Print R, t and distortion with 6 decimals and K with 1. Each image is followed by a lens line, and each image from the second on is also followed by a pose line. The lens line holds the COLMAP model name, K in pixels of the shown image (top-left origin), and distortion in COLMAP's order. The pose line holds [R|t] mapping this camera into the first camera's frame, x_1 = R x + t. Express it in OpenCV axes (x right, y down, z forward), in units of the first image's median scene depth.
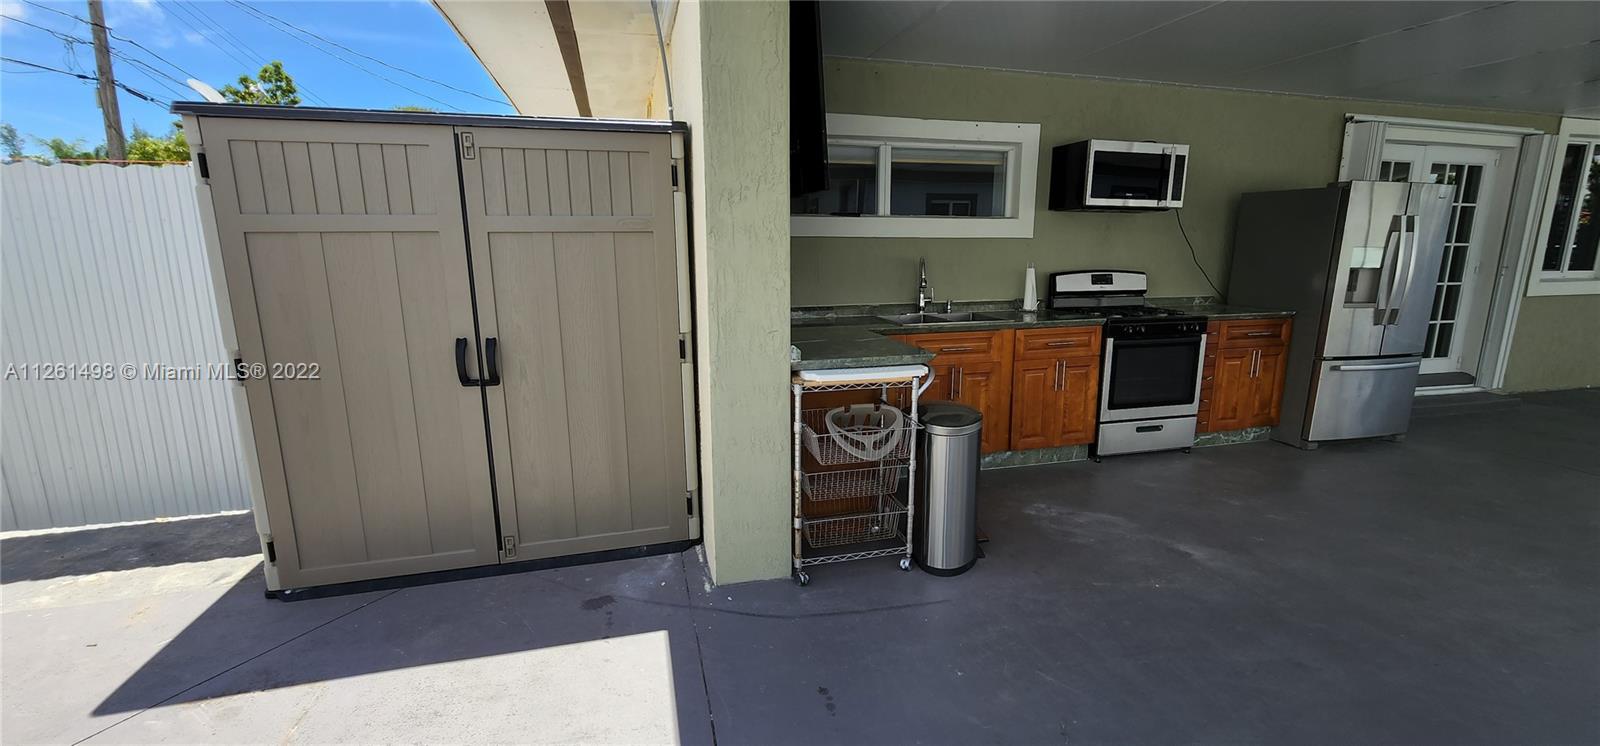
lens RADIAL K [[666.8, 0, 812.8], [0, 666.8, 371.2], [0, 0, 1]] dist [-0.003241, 0.000096]
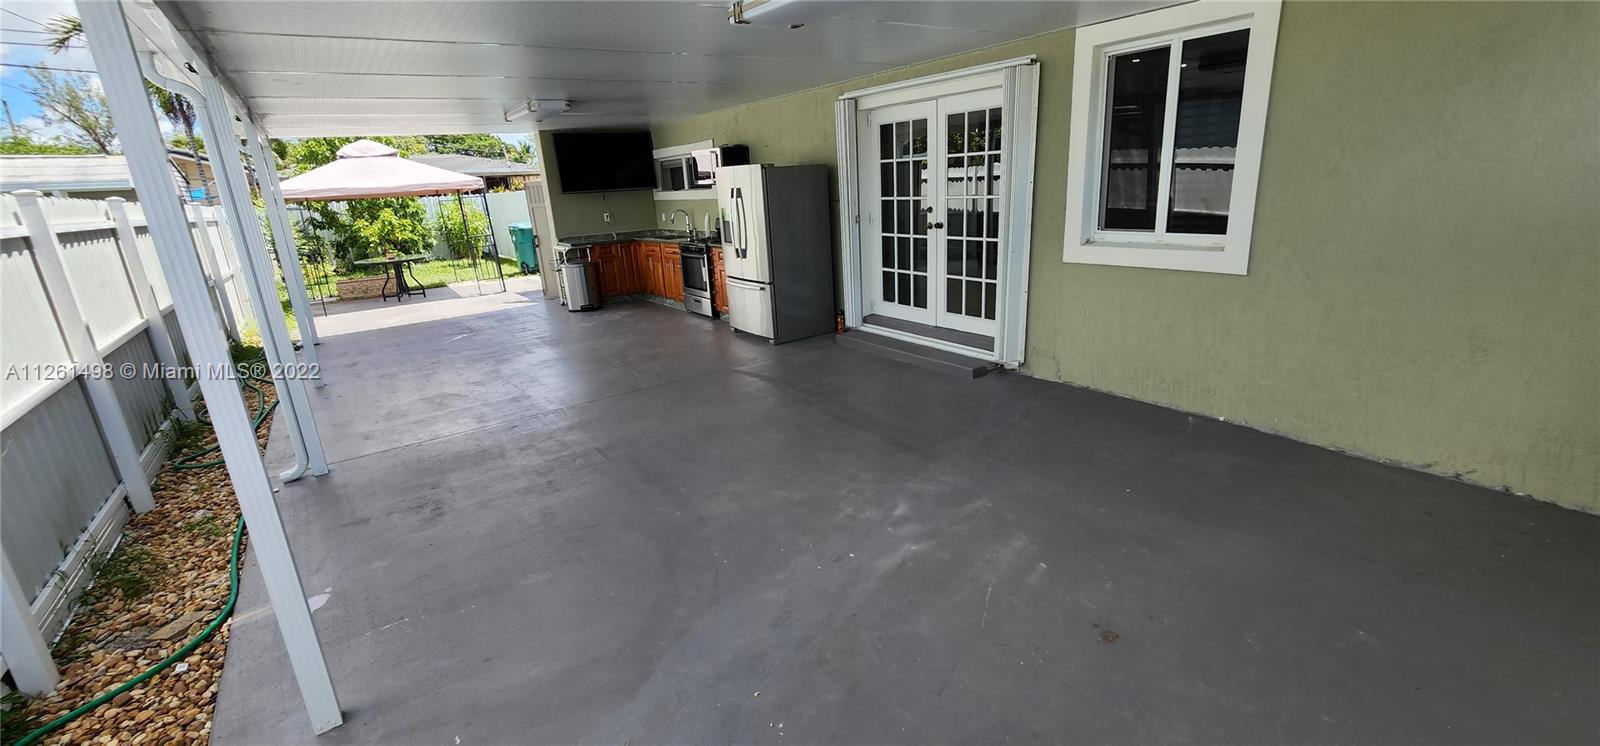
lens RADIAL K [[654.0, 0, 800.0], [0, 654.0, 373.0], [0, 0, 1]] dist [-0.002075, -0.000133]
pose [[0.349454, 0.242006, -0.905160, 3.483562], [-0.128353, 0.969324, 0.209608, -0.218347], [0.928120, 0.042931, 0.369797, 0.855825]]
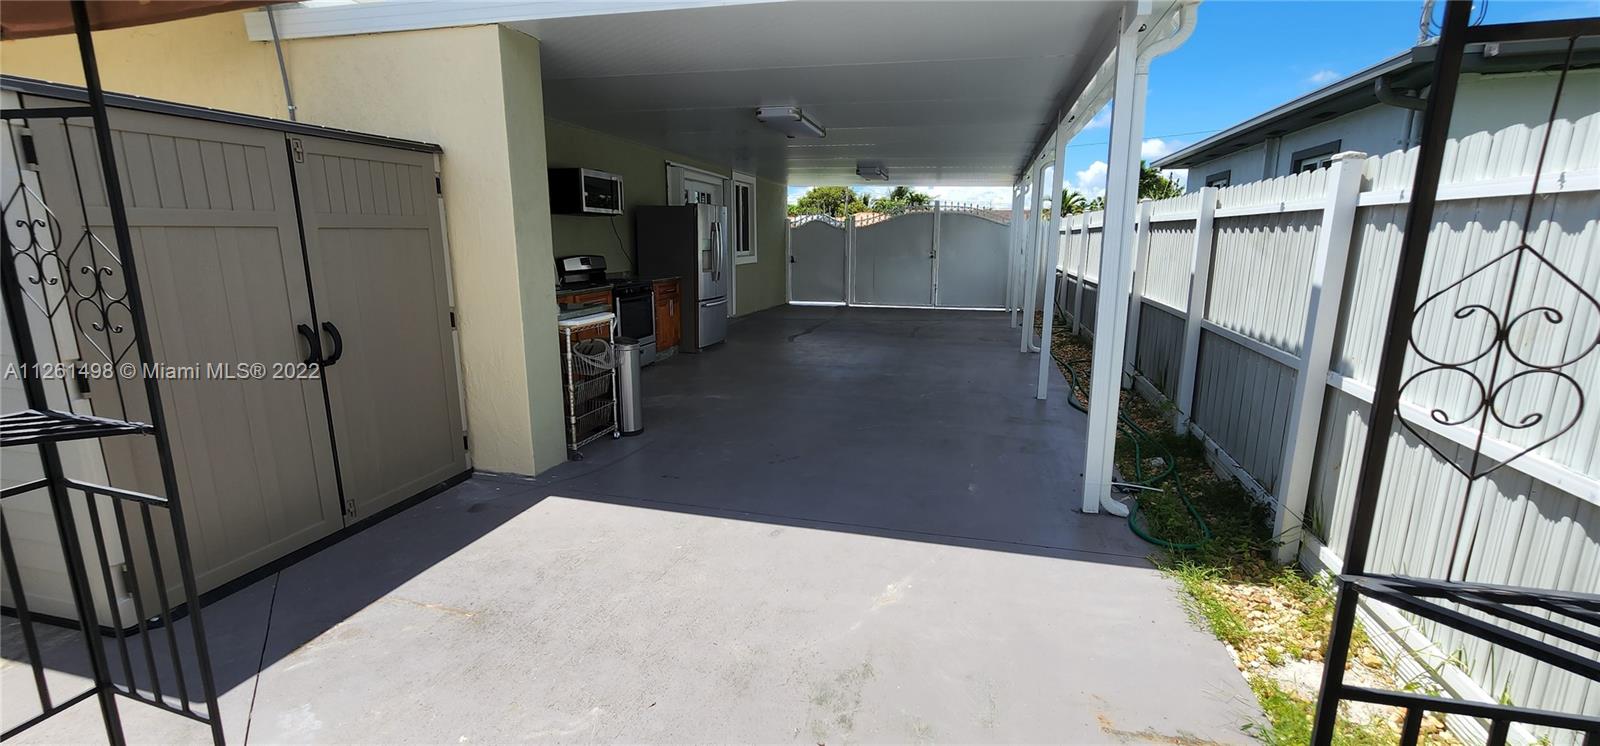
lens RADIAL K [[666.8, 0, 812.8], [0, 666.8, 371.2], [0, 0, 1]] dist [-0.003241, 0.000096]
pose [[0.490451, -0.171762, 0.854374, -0.963935], [0.162690, 0.981195, 0.103867, 0.044463], [-0.856148, 0.088057, 0.509172, -0.245108]]
